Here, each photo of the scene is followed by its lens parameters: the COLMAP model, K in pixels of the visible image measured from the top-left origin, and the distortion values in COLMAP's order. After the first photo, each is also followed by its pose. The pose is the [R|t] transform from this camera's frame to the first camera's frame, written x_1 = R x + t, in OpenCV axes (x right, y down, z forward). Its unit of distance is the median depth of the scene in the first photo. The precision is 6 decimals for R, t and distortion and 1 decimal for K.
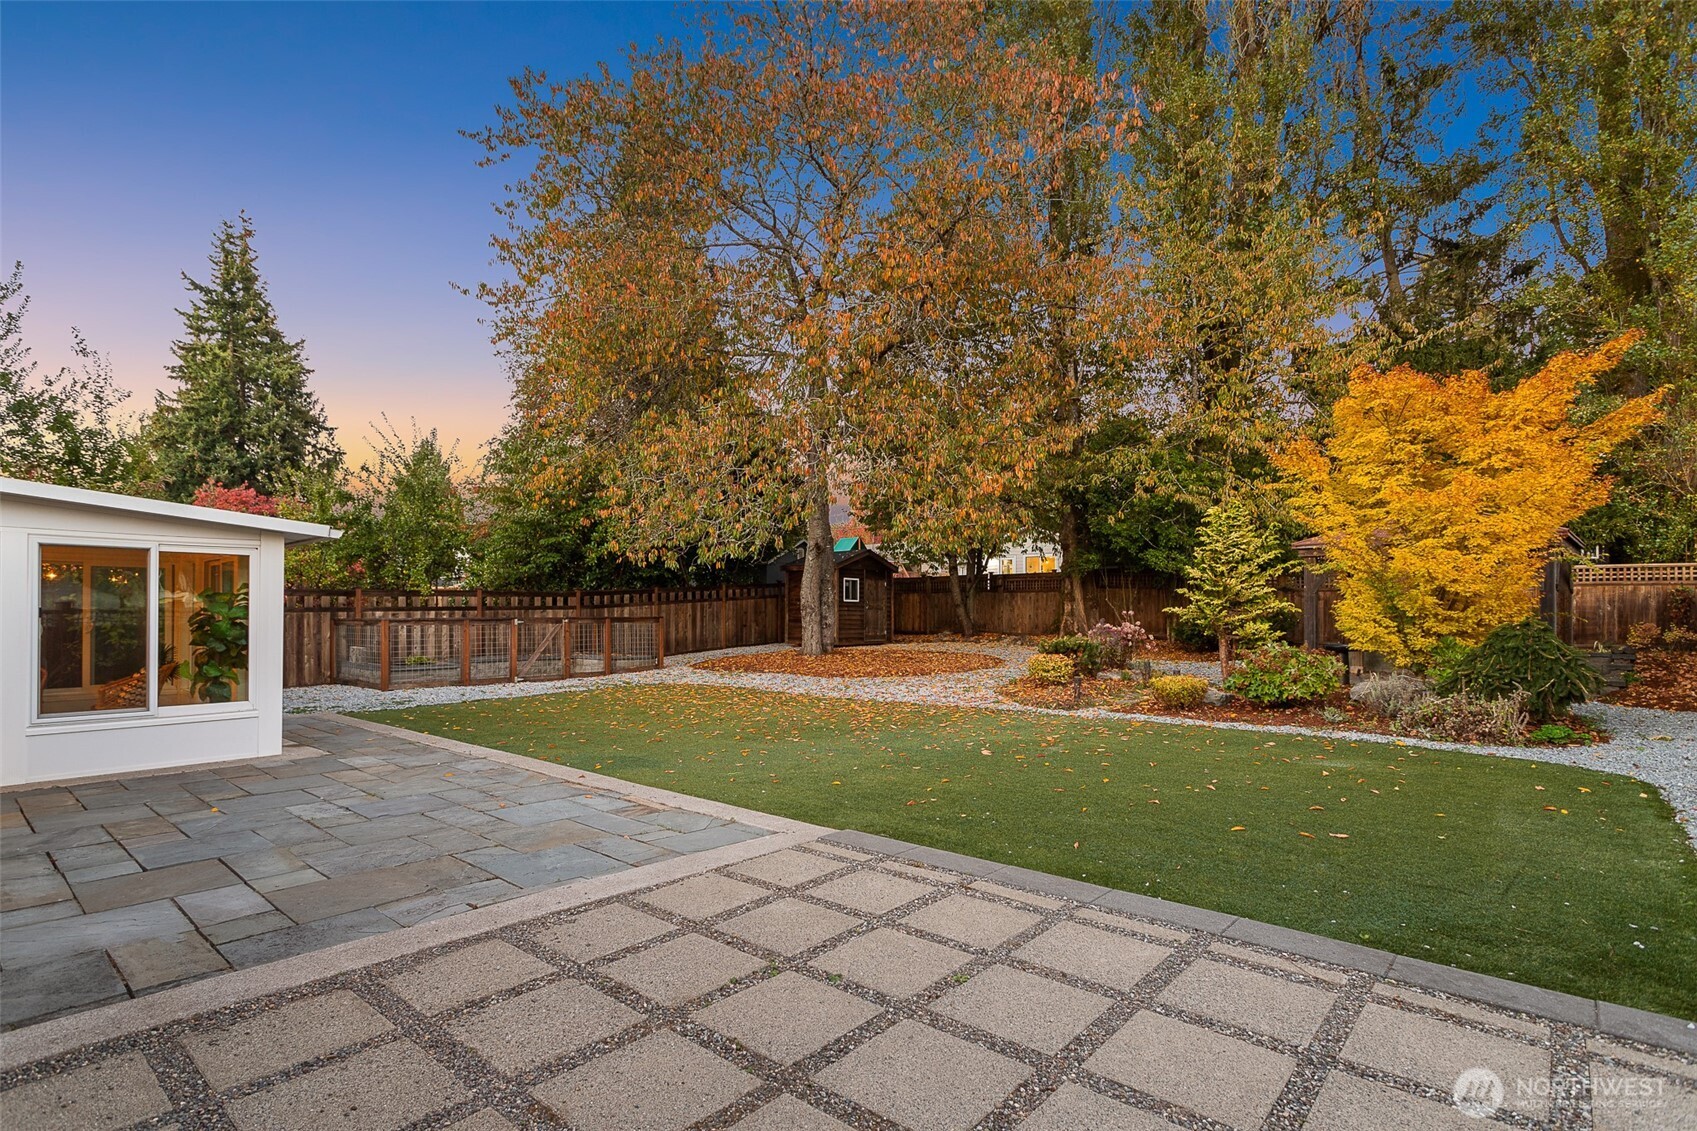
lens RADIAL K [[834.1, 0, 849.2], [0, 834.1, 609.6], [0, 0, 1]] dist [-0.000370, 0.000655]
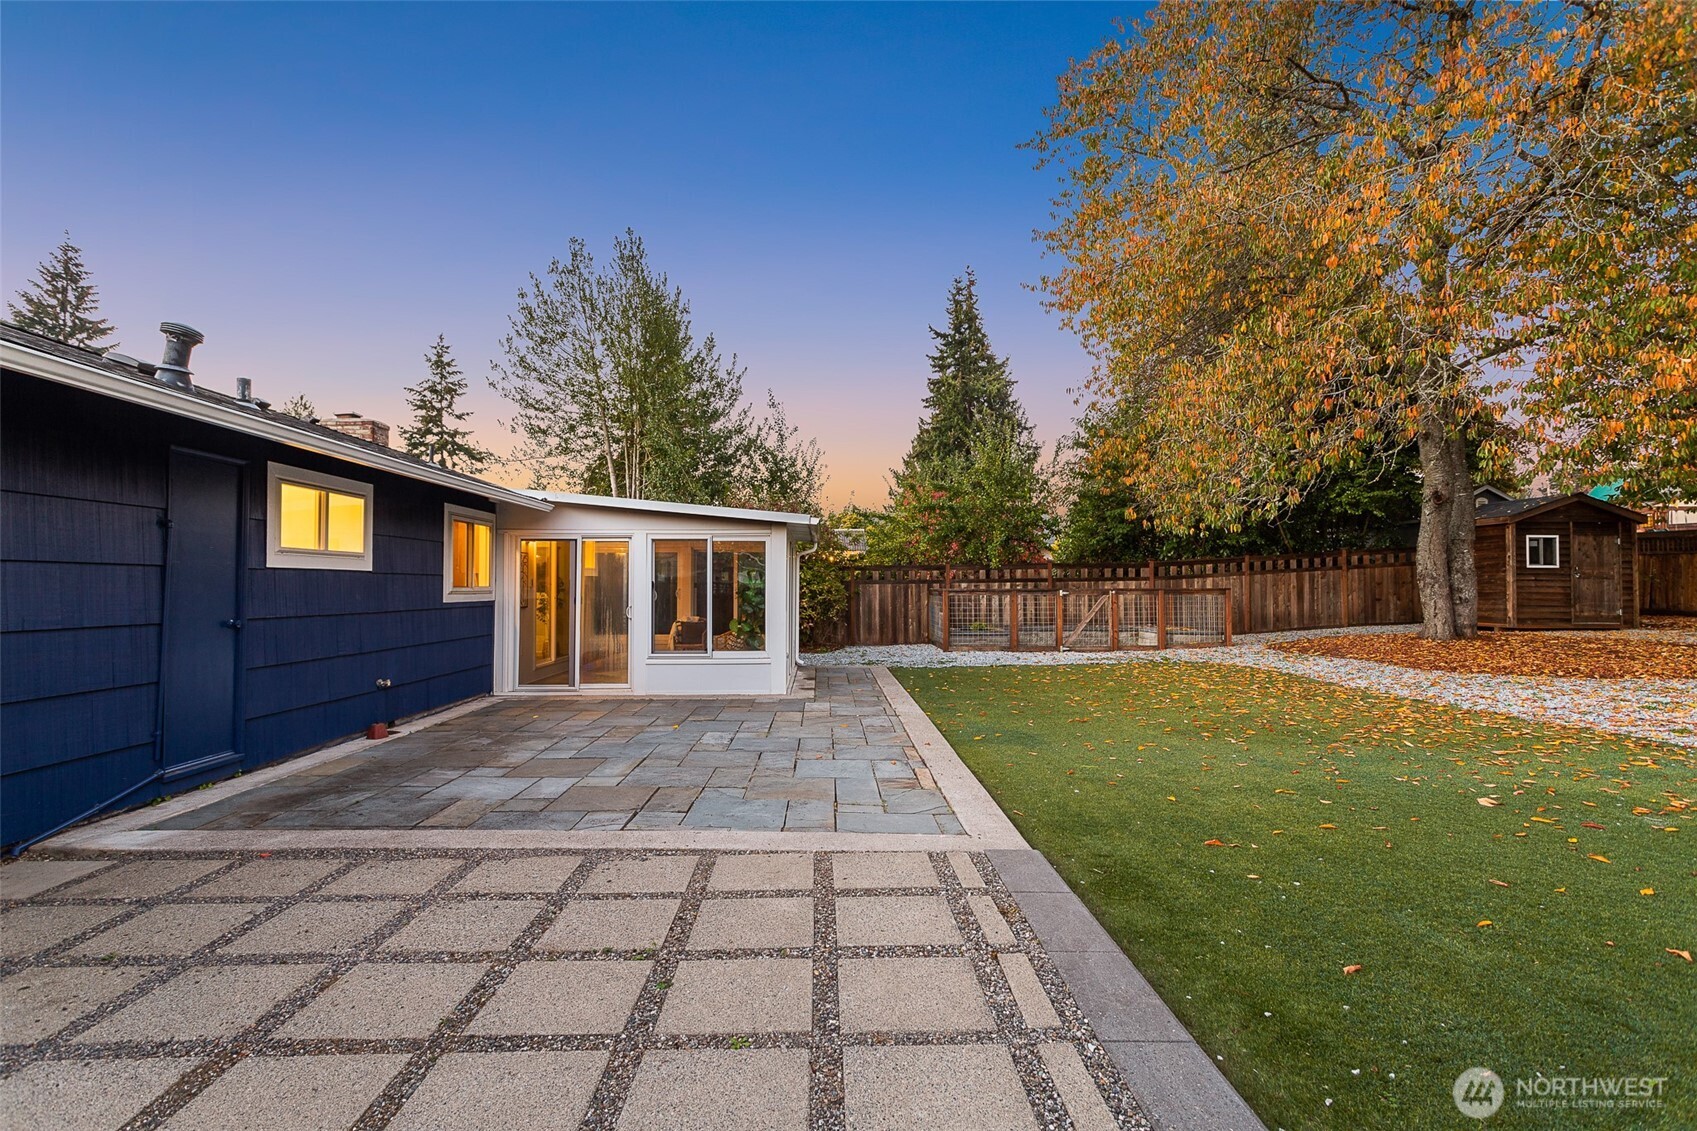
lens RADIAL K [[815.3, 0, 848.5], [0, 815.3, 565.5], [0, 0, 1]] dist [0.001069, 0.001119]
pose [[0.664980, -0.018378, -0.746635, 0.172923], [0.004153, 0.999773, -0.020910, 0.000834], [0.746849, 0.010804, 0.664905, 0.121410]]
